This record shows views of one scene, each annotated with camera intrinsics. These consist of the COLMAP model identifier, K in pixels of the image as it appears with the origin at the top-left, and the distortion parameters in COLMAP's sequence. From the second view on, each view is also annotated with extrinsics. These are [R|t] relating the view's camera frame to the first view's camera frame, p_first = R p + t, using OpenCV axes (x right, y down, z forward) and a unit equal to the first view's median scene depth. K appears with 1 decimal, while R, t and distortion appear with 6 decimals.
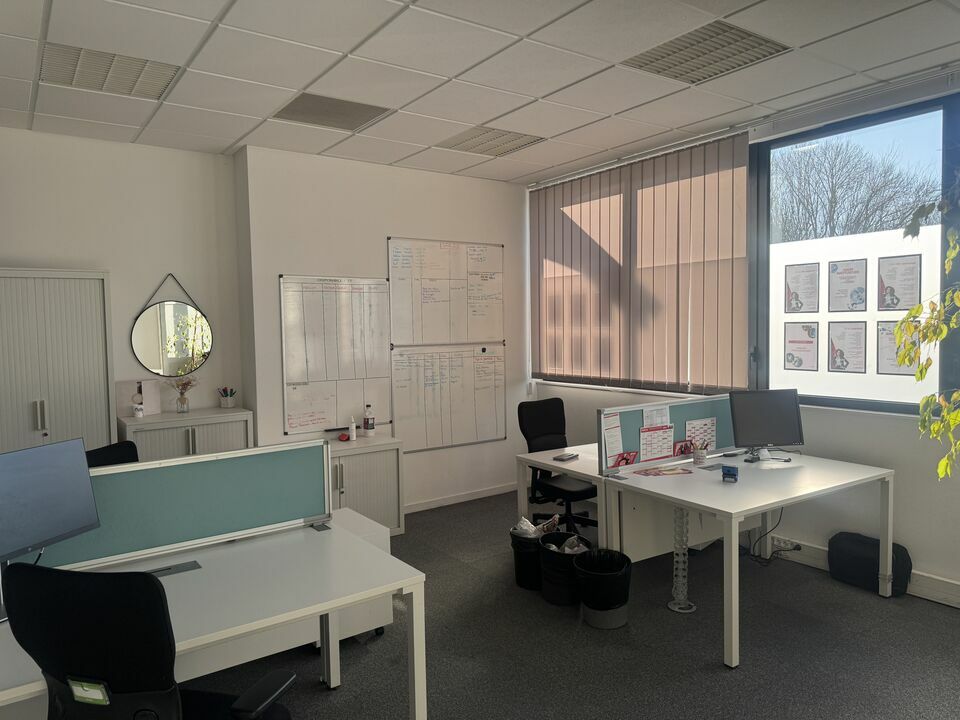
lens RADIAL K [[670.4, 0, 480.0], [0, 670.4, 360.0], [0, 0, 1]] dist [0.003125, 0.001687]
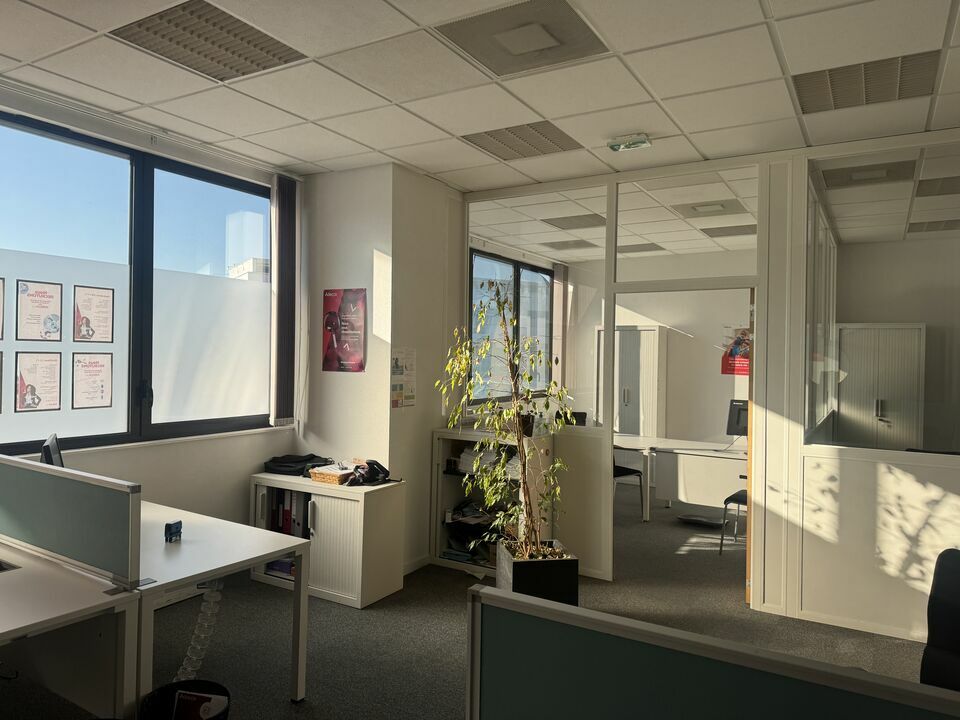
lens RADIAL K [[670.4, 0, 480.0], [0, 670.4, 360.0], [0, 0, 1]] dist [0.003125, 0.001687]
pose [[-0.401007, 0.006645, 0.916051, -0.492813], [0.038043, 0.999232, 0.009405, -0.035049], [-0.915285, 0.038621, -0.400952, 0.861661]]
